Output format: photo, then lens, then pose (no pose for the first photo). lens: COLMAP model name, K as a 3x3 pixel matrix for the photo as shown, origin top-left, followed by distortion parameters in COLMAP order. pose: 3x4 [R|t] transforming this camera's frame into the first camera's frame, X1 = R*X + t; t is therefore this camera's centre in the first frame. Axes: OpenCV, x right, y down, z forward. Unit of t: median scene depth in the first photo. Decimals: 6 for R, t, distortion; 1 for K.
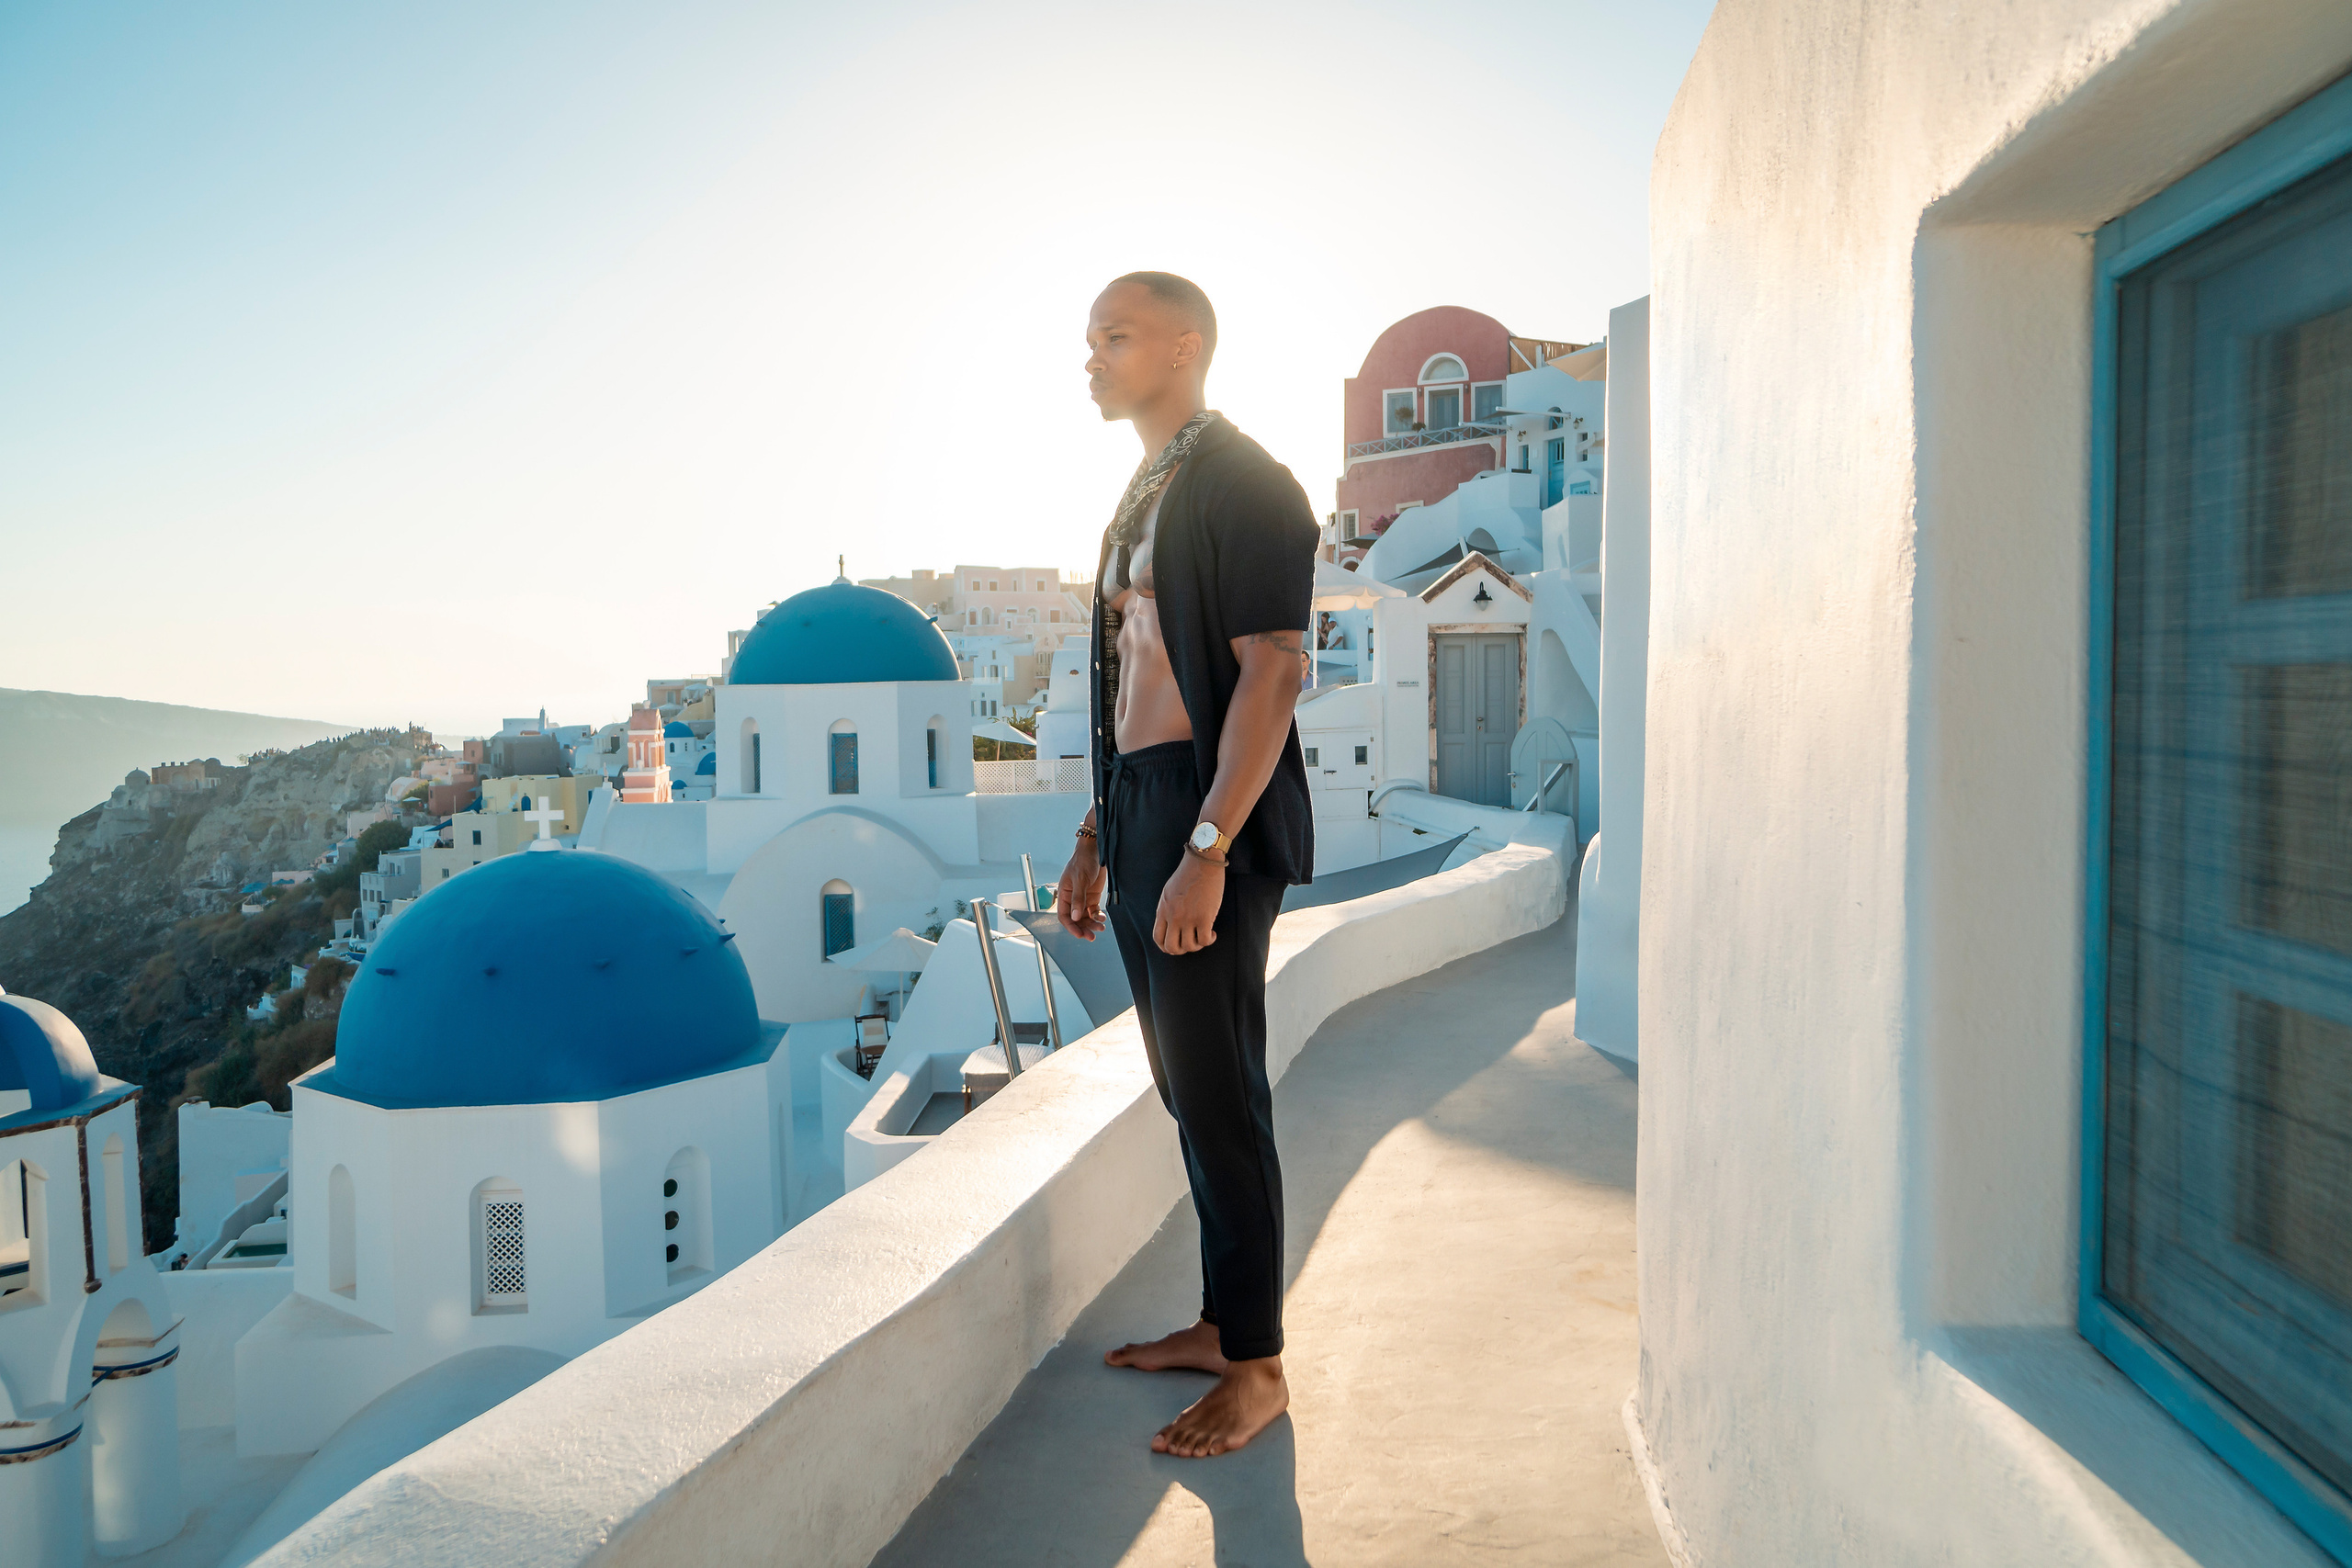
lens RADIAL K [[1694.9, 0, 1167.6], [0, 1694.9, 759.5], [0, 0, 1]] dist [-0.001733, 0.040548]
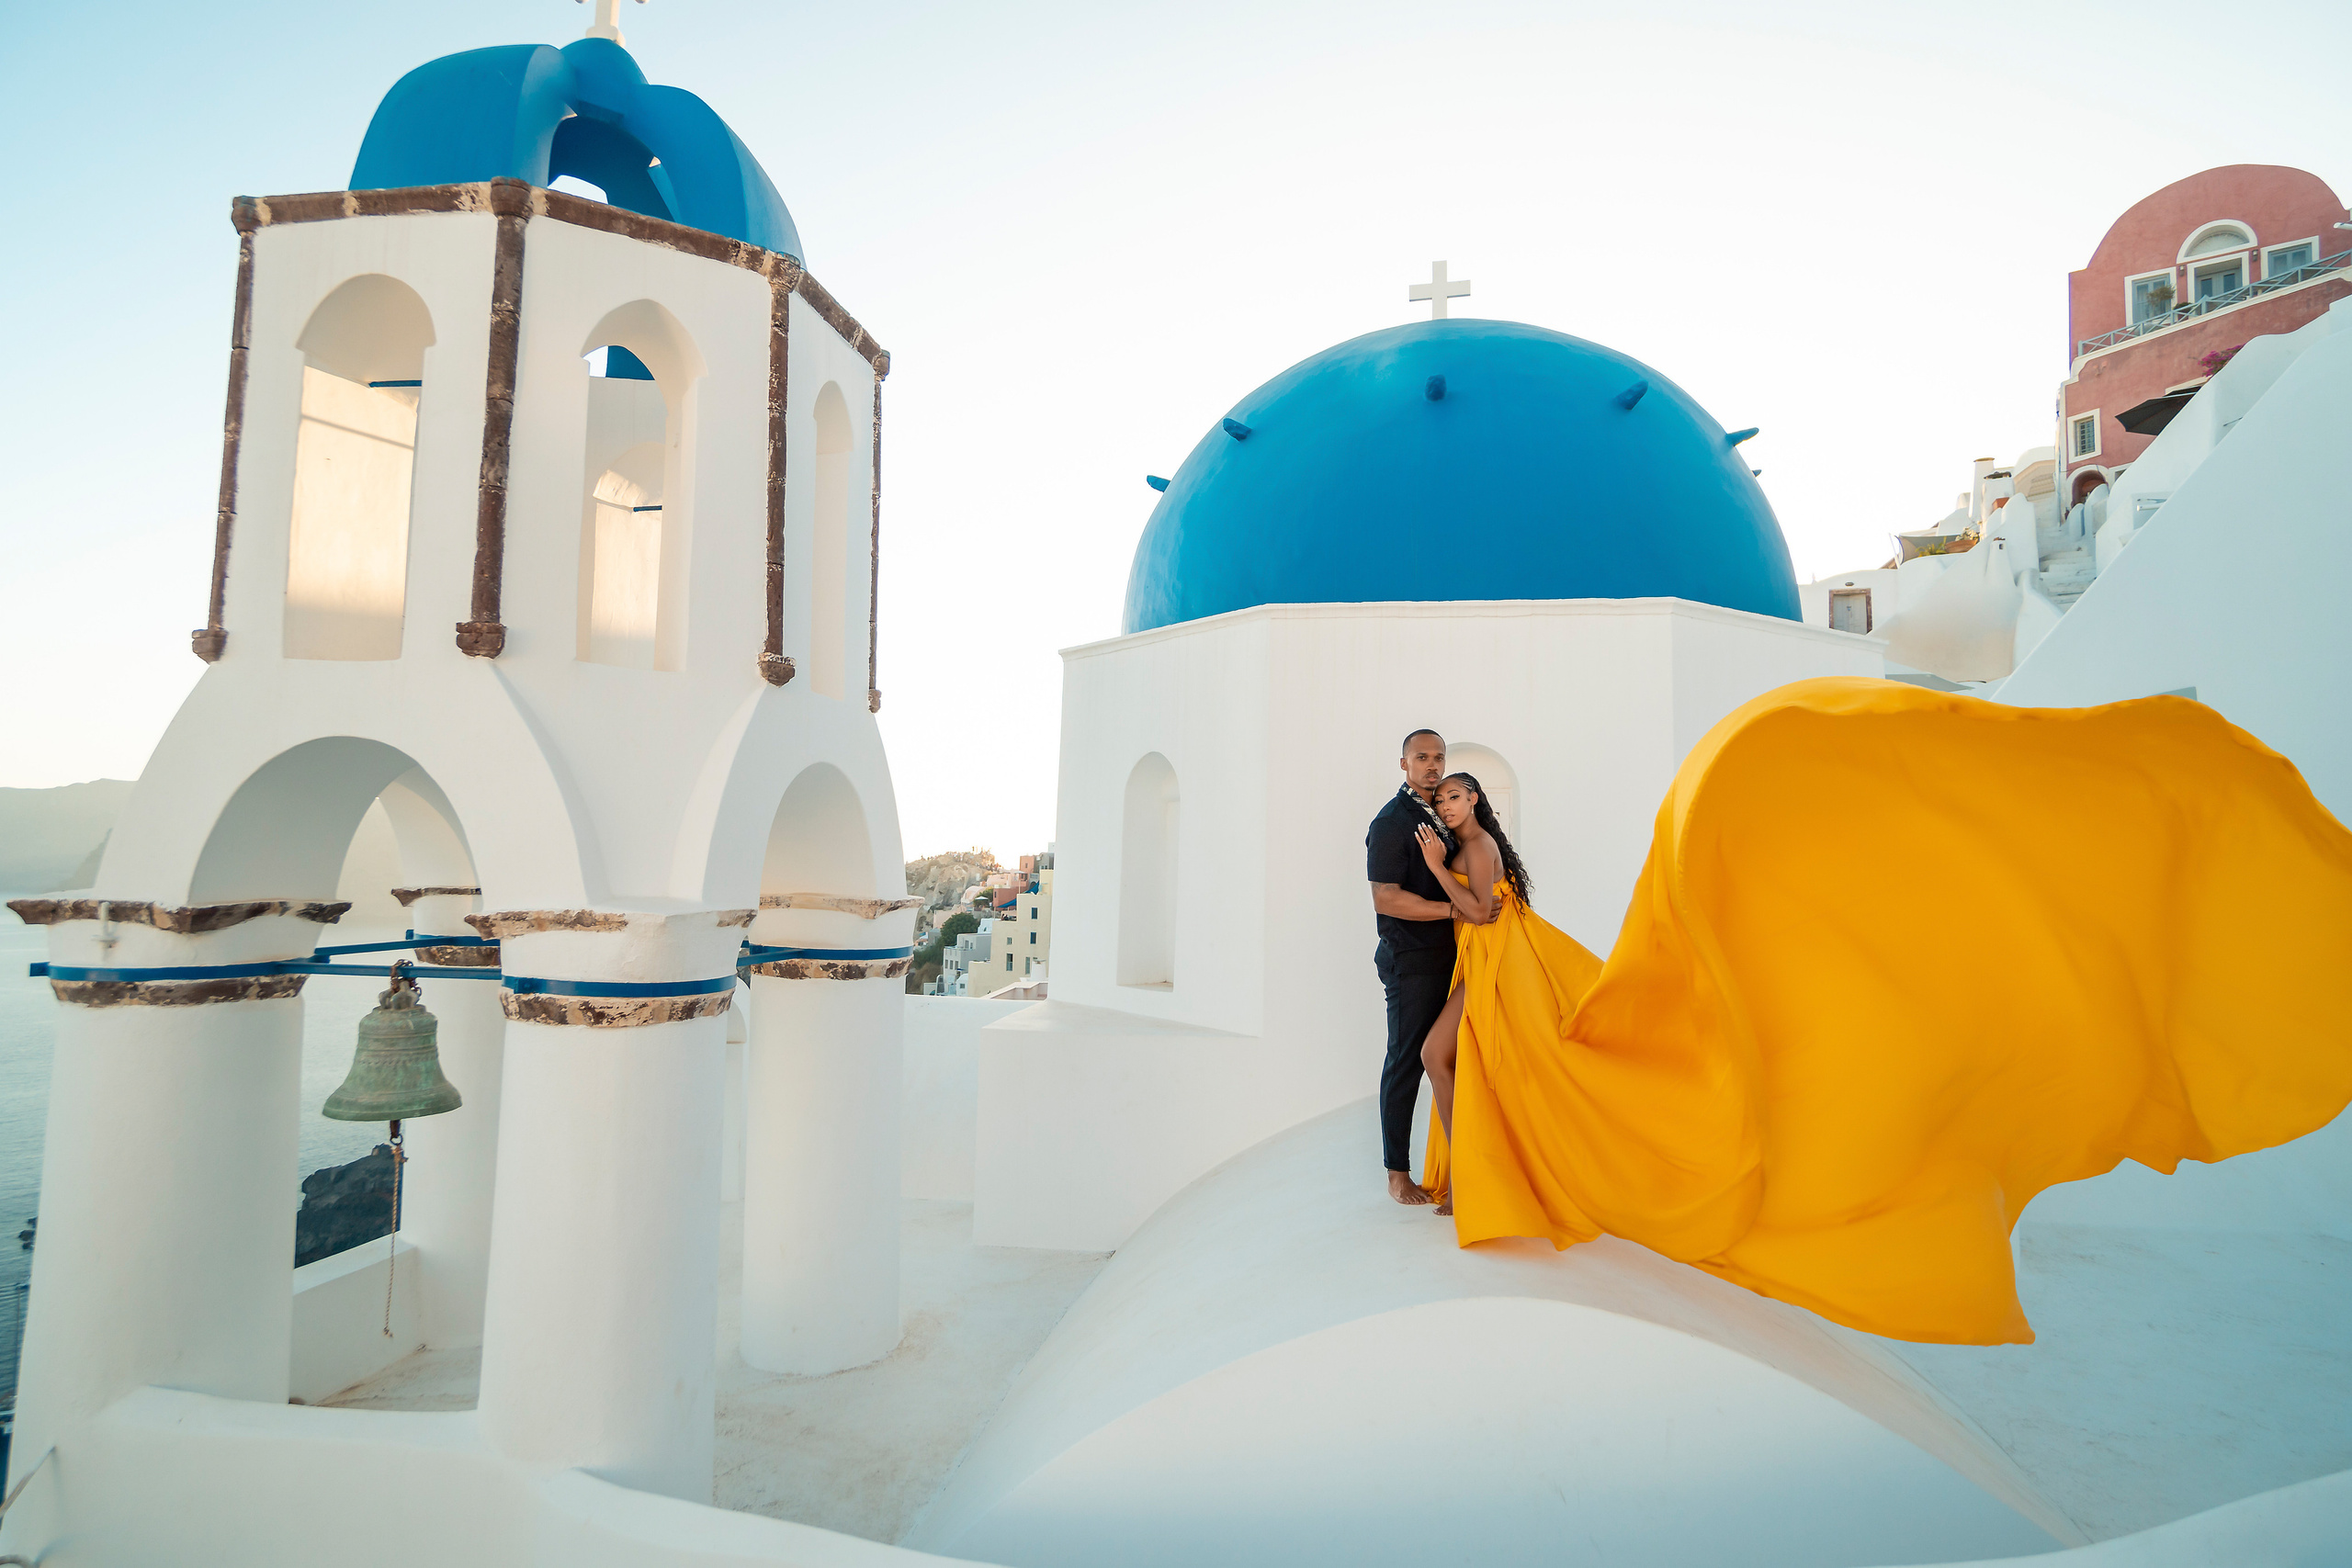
lens RADIAL K [[1286.4, 0, 1146.0], [0, 1286.4, 788.4], [0, 0, 1]] dist [-0.025798, 0.018922]
pose [[0.960592, 0.015247, -0.277545, -0.065807], [-0.046975, 0.993037, -0.108029, 0.052806], [0.273966, 0.116810, 0.954619, 0.105526]]
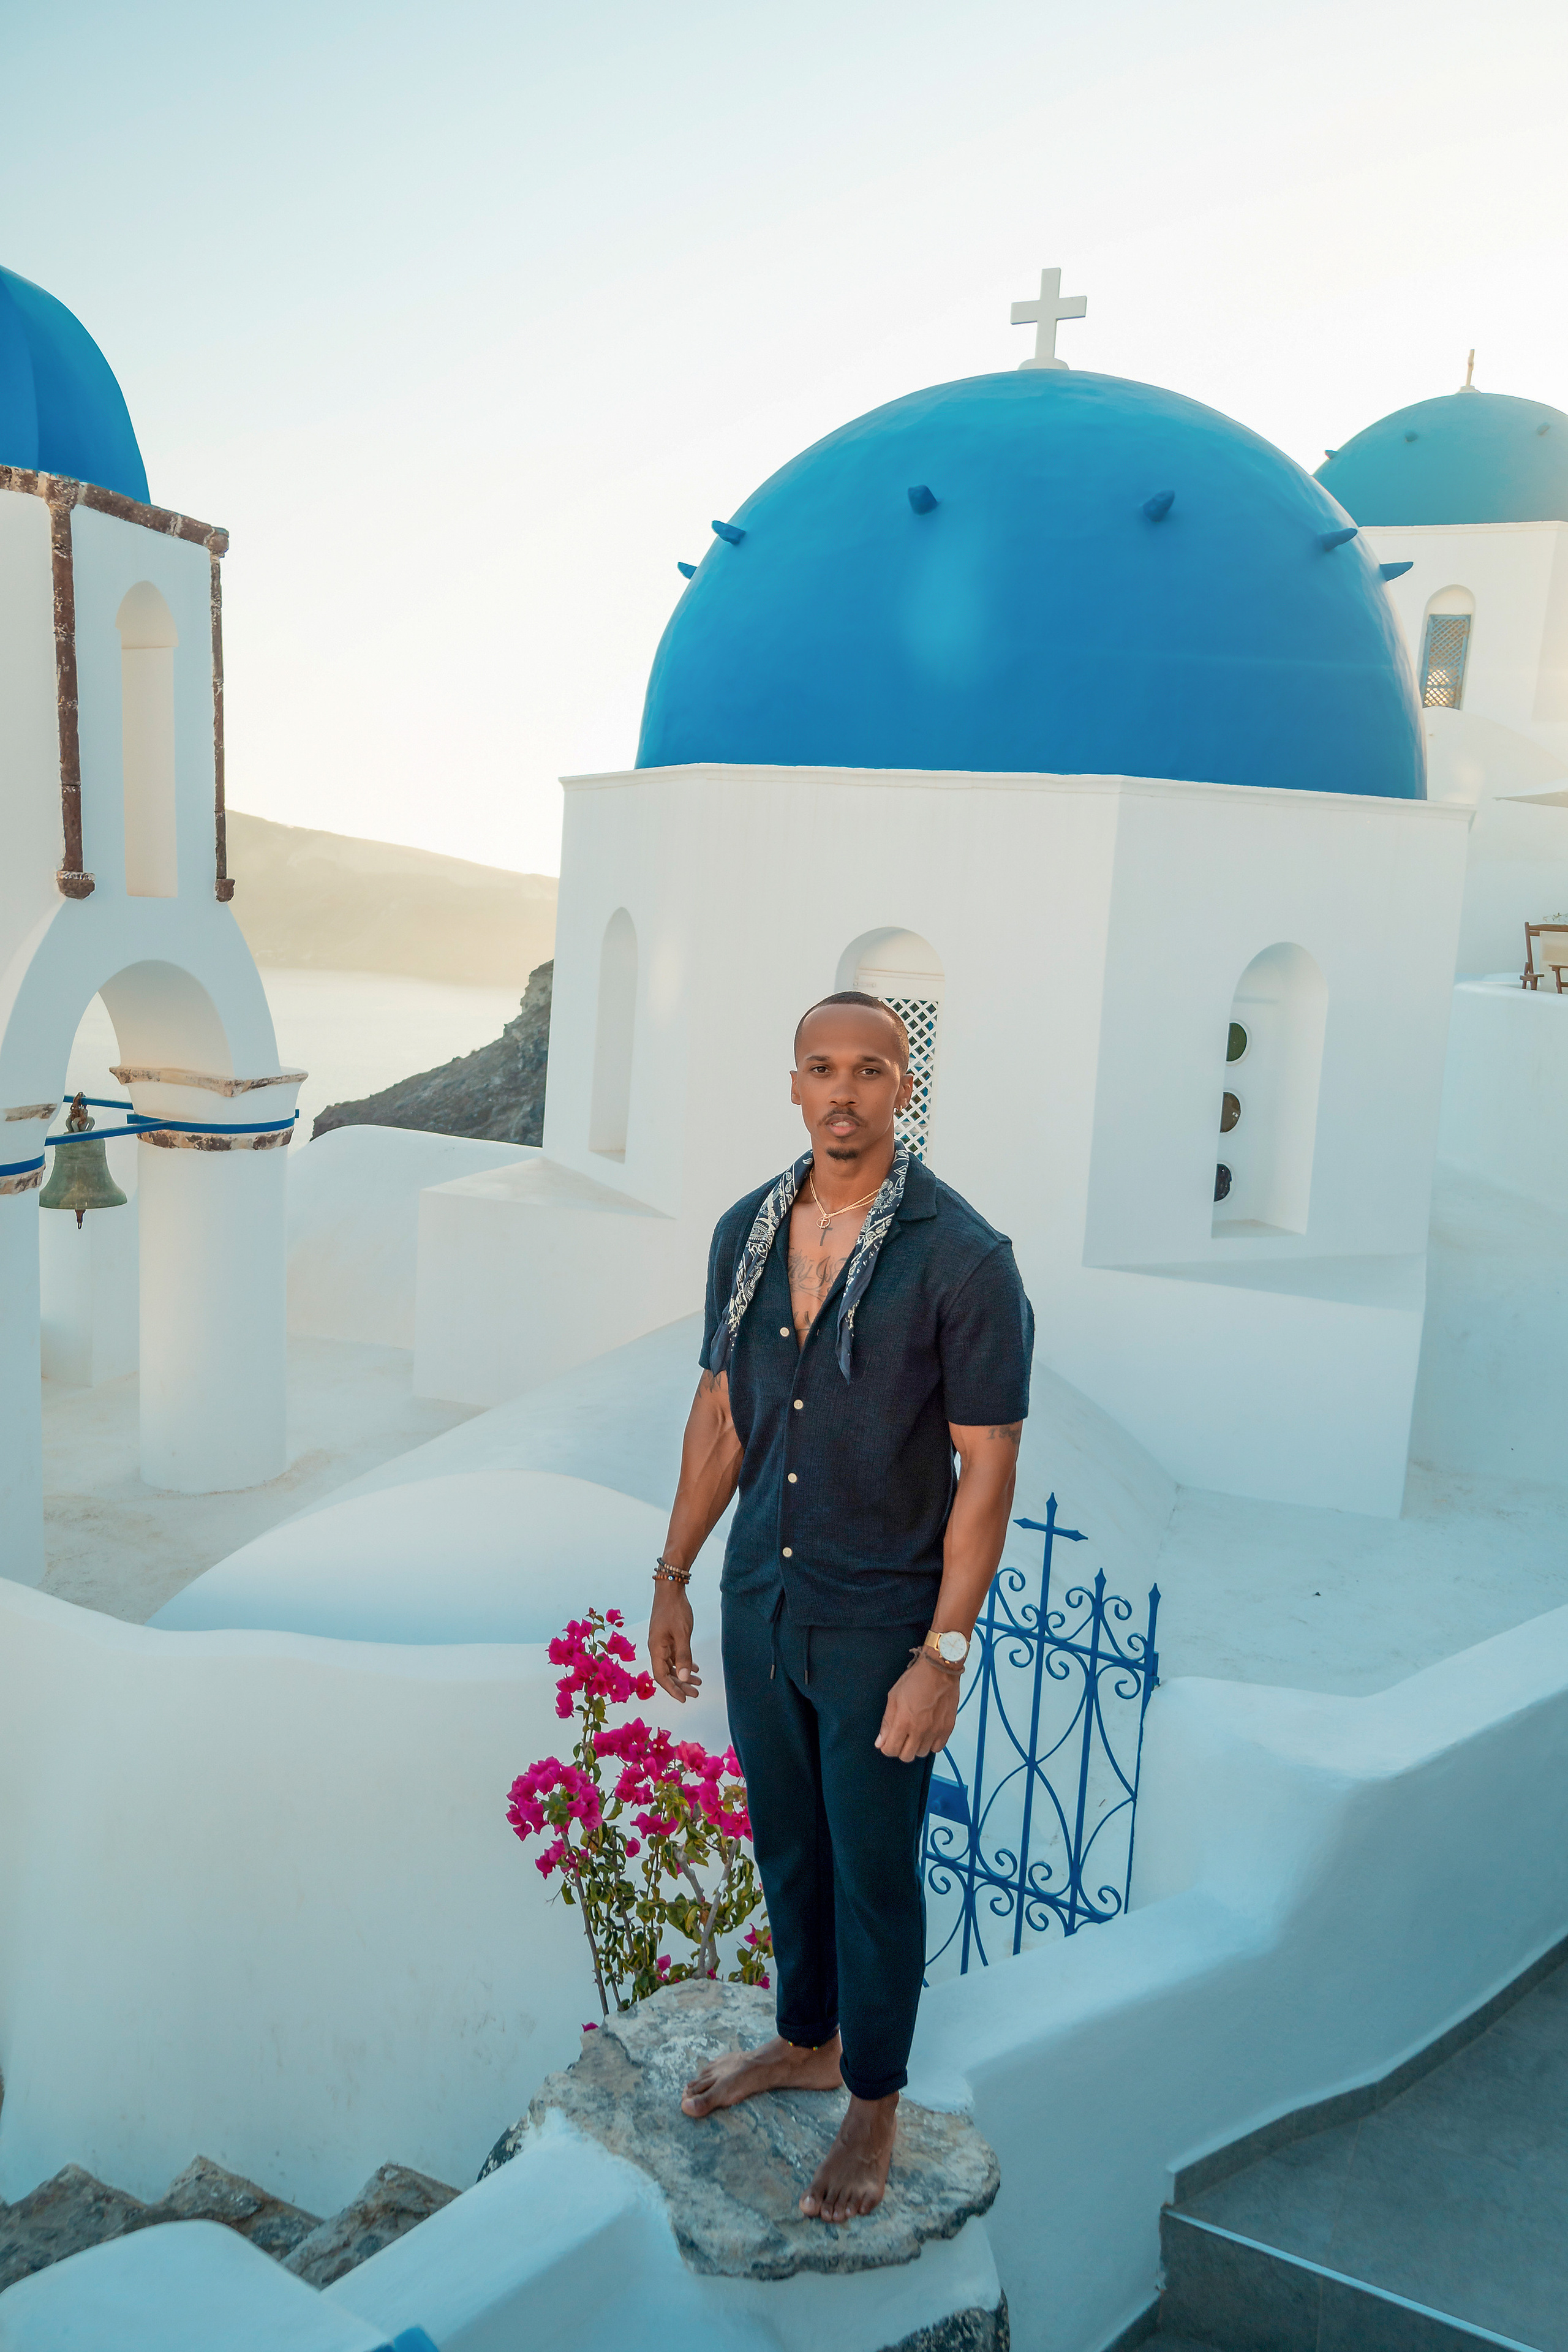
lens RADIAL K [[1720.7, 0, 766.1], [0, 1720.7, 1192.4], [0, 0, 1]] dist [0.025554, 0.028626]
pose [[0.895321, 0.138420, -0.423368, -0.037151], [-0.094164, 0.987825, 0.123836, 0.045429], [0.435355, -0.071007, 0.897454, 0.095216]]
